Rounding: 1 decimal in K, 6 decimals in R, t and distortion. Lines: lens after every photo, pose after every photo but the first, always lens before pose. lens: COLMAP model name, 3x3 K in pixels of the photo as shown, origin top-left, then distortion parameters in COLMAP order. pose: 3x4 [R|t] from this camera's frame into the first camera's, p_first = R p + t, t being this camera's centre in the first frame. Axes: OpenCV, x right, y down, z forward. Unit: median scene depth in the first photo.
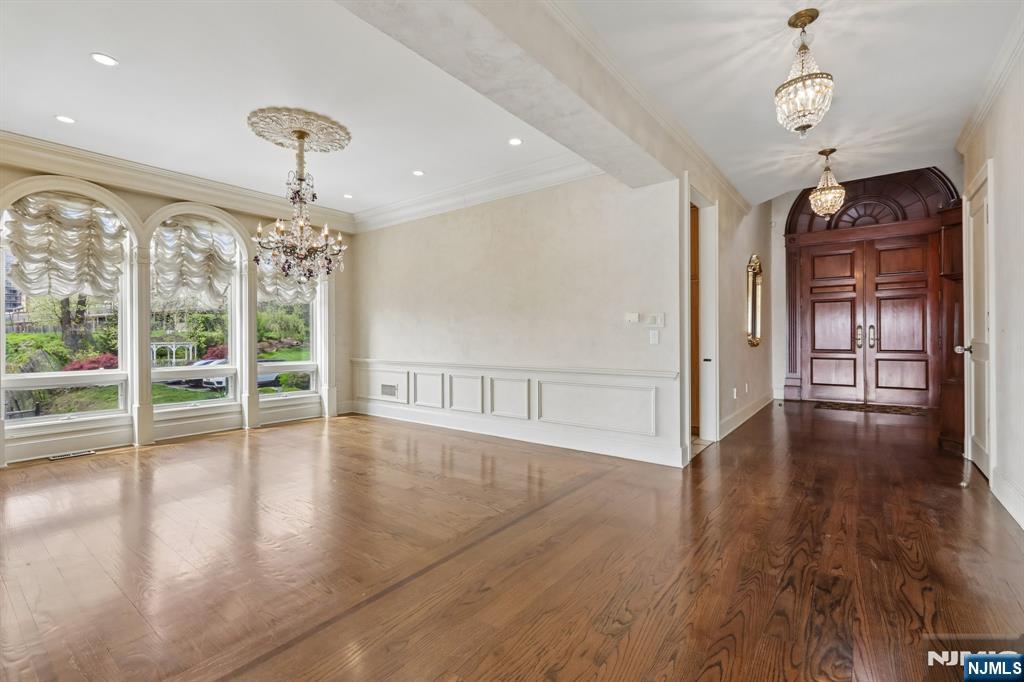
lens RADIAL K [[455.1, 0, 514.4], [0, 455.1, 337.1], [0, 0, 1]] dist [-0.001932, 0.000625]
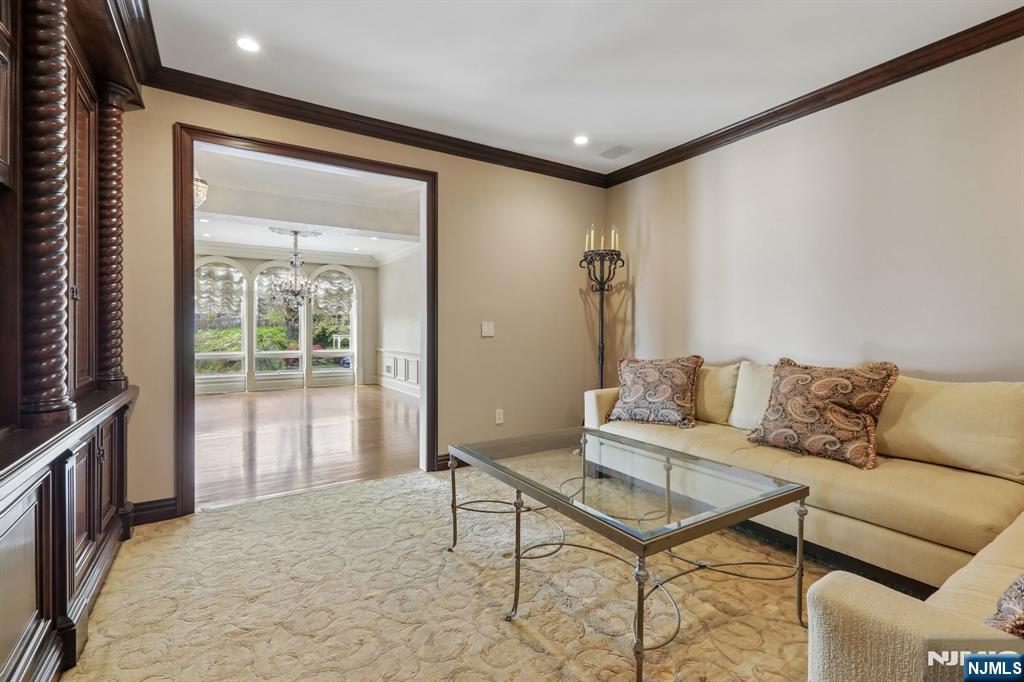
lens RADIAL K [[464.1, 0, 514.6], [0, 464.1, 326.5], [0, 0, 1]] dist [0.000784, 0.000640]
pose [[0.938399, 0.000361, -0.345553, 0.825589], [-0.003337, 0.999962, -0.008018, -0.020770], [0.345537, 0.008677, 0.938365, -0.404479]]
